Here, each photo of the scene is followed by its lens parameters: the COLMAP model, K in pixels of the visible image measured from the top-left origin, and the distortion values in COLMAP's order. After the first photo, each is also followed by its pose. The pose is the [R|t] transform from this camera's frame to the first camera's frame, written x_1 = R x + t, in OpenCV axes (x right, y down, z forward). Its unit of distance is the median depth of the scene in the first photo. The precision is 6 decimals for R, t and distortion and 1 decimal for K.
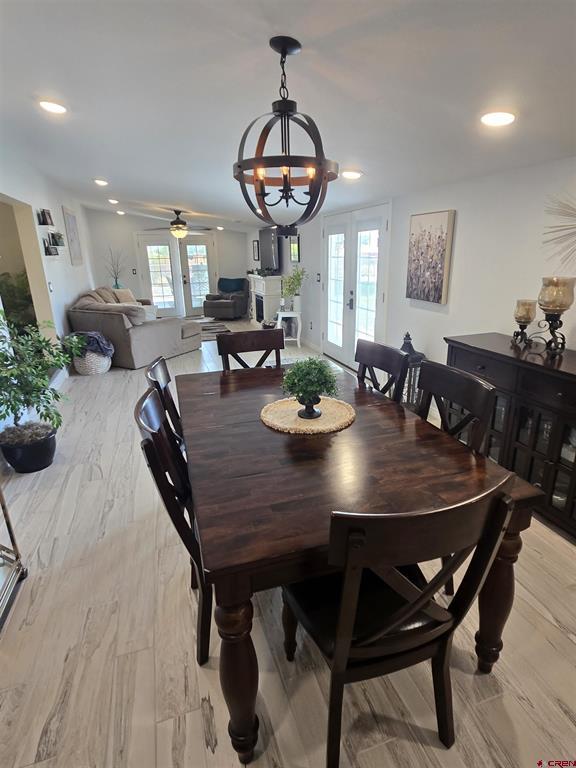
lens RADIAL K [[448.3, 0, 306.2], [0, 448.3, 402.8], [0, 0, 1]] dist [0.003684, 0.000574]
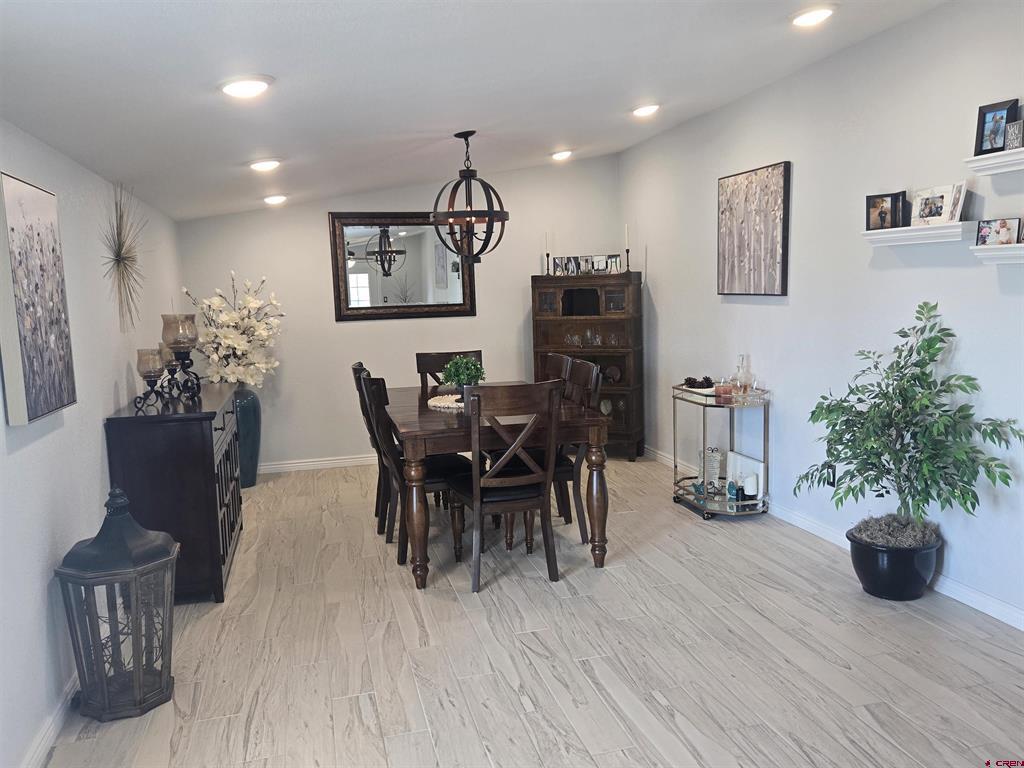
lens RADIAL K [[835.3, 0, 512.0], [0, 835.3, 384.0], [0, 0, 1]] dist [0.077936, -0.095425]
pose [[-0.995566, 0.041945, 0.084196, -0.085833], [0.073896, 0.902583, 0.424127, -0.254633], [-0.058204, 0.428468, -0.901680, 0.789822]]
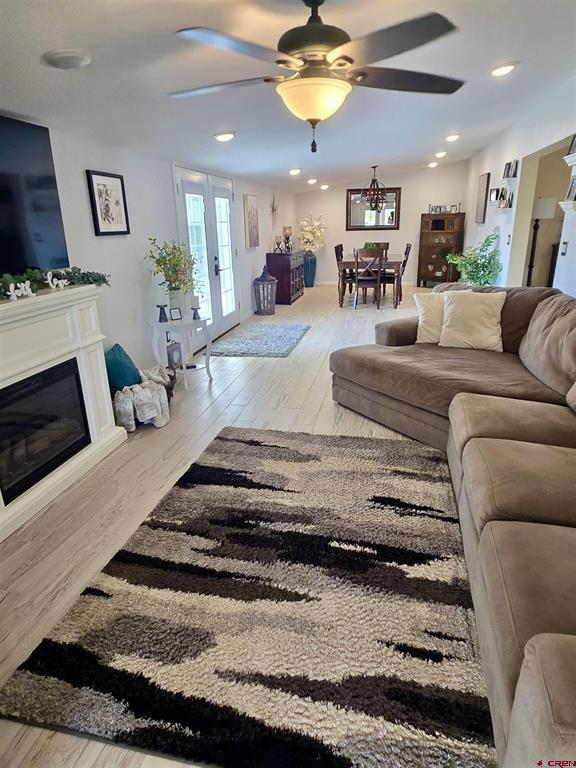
lens RADIAL K [[460.3, 0, 288.0], [0, 460.3, 384.0], [0, 0, 1]] dist [-0.000730, -0.000279]
pose [[-0.865473, -0.129625, 0.483894, -0.377266], [0.196020, 0.801296, 0.565244, -0.381882], [-0.461012, 0.584056, -0.668091, 1.193709]]
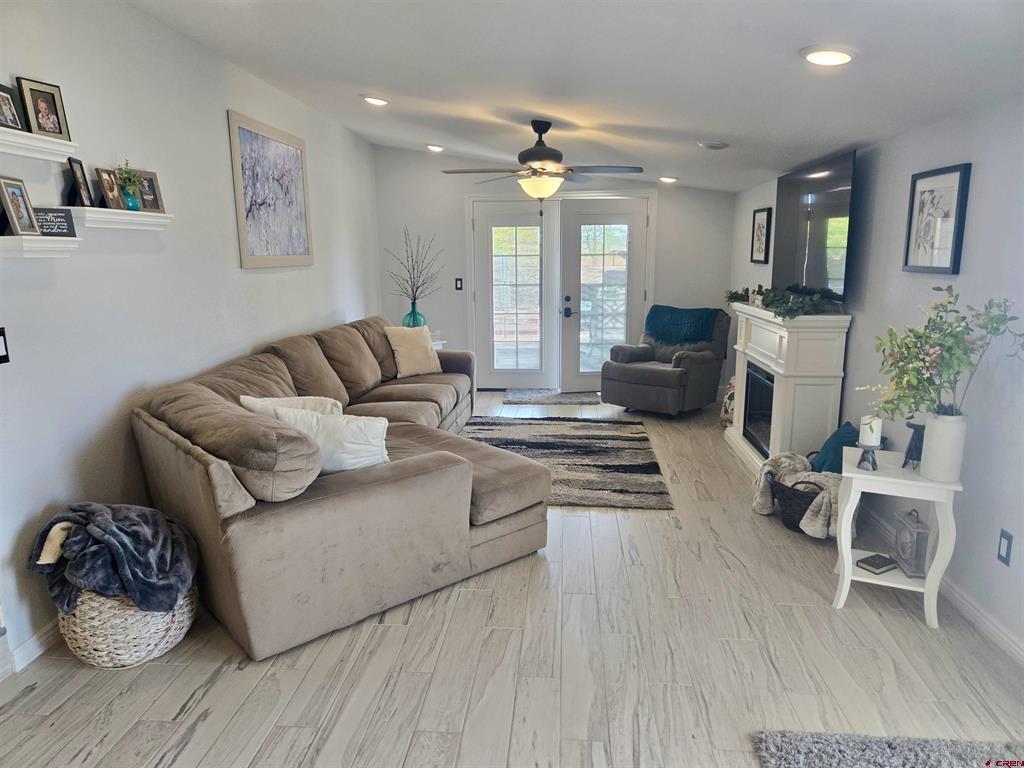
lens RADIAL K [[745.2, 0, 512.0], [0, 745.2, 384.0], [0, 0, 1]] dist [0.061568, -0.087618]
pose [[0.922373, 0.078791, -0.378180, -0.072710], [-0.132749, 0.984009, -0.118762, -0.156431], [0.362775, 0.159746, 0.918083, 0.491395]]
